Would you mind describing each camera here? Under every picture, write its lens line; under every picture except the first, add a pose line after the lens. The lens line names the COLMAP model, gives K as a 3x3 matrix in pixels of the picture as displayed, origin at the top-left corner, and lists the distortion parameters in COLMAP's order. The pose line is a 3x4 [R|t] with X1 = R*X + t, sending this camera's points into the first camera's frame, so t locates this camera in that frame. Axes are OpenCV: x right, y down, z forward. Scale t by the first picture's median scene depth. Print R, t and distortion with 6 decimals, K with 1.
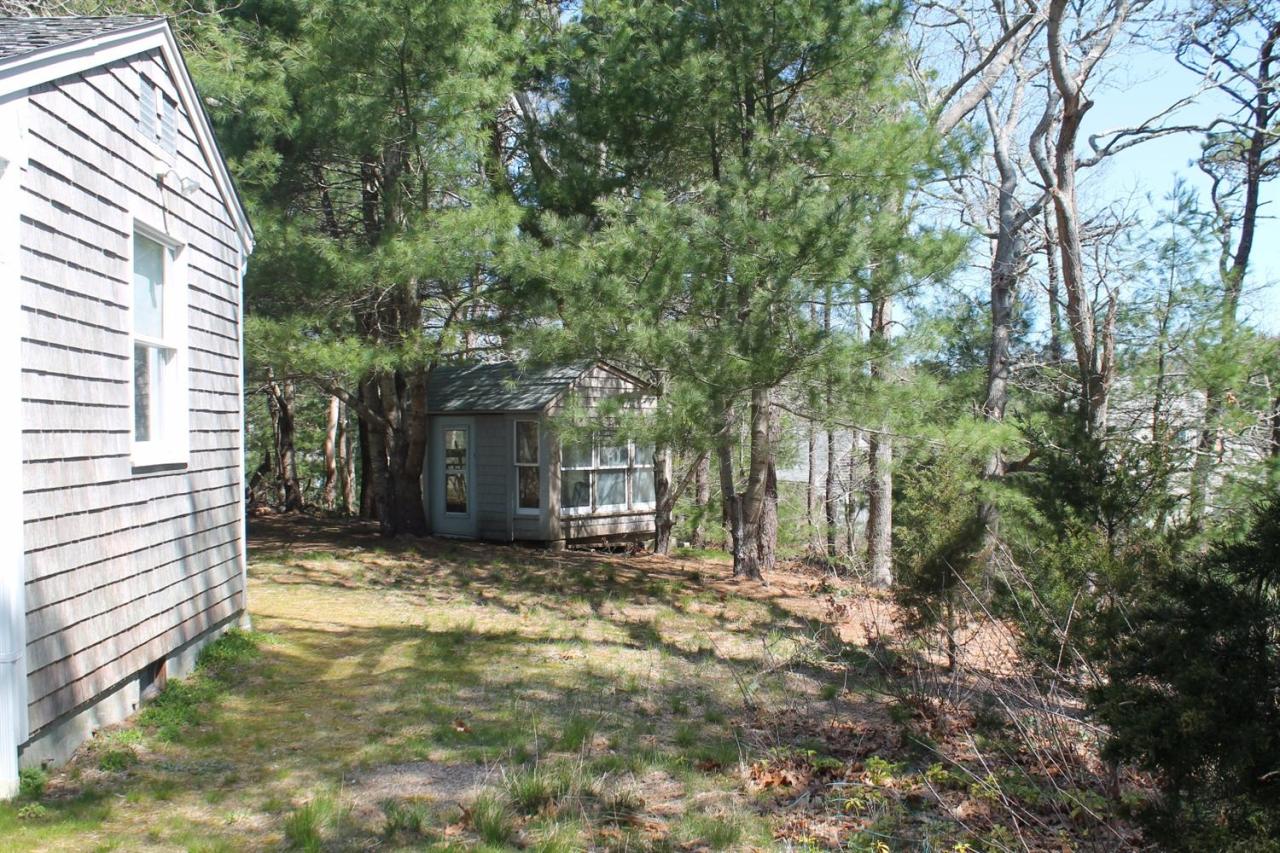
lens RADIAL K [[1277.0, 0, 639.6], [0, 1277.0, 426.8], [0, 0, 1]] dist [-0.051450, 0.000000]
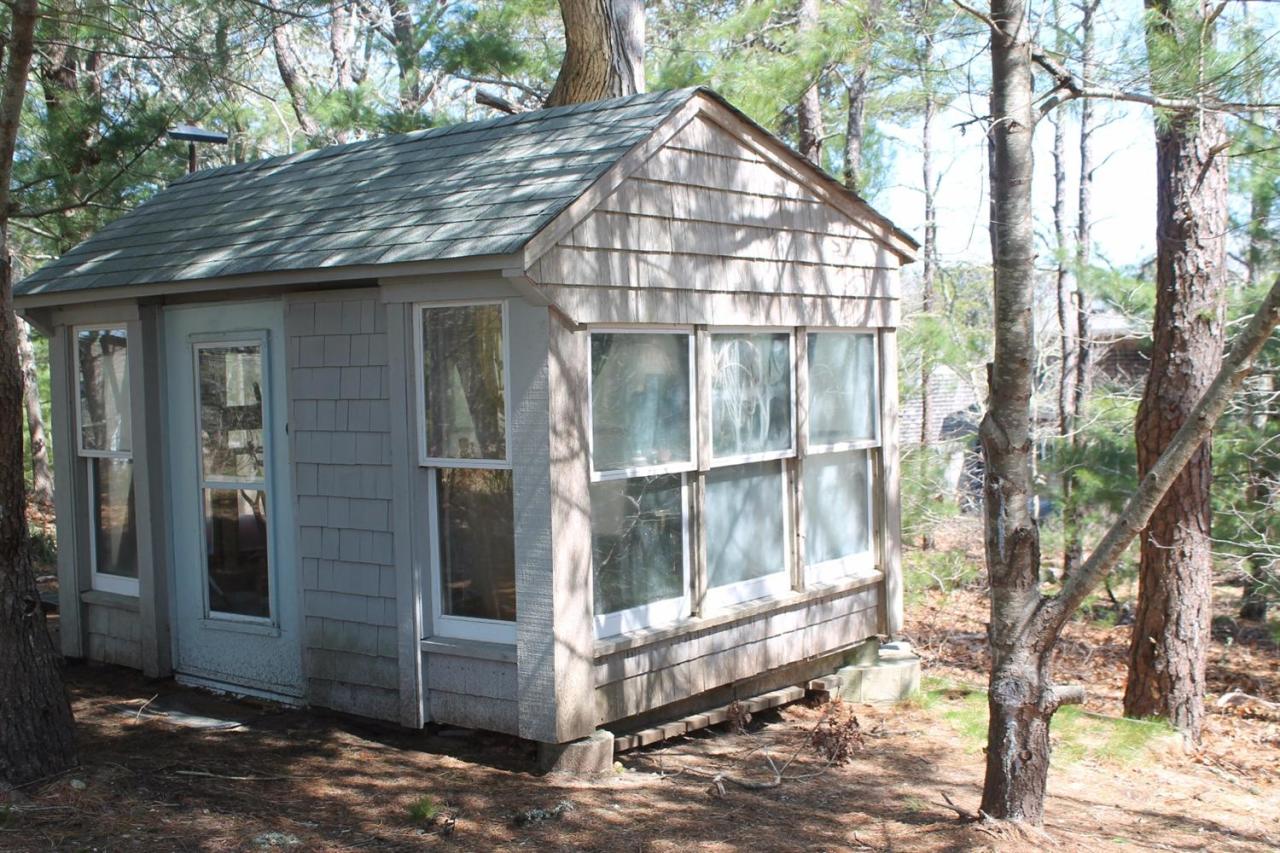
lens RADIAL K [[1470.7, 0, 640.6], [0, 1470.7, 426.9], [0, 0, 1]] dist [0.001691, 0.000000]
pose [[0.998778, -0.033499, 0.036326, -0.060236], [0.031969, 0.998609, 0.041932, 0.008988], [-0.037680, -0.040719, 0.998460, 0.662618]]
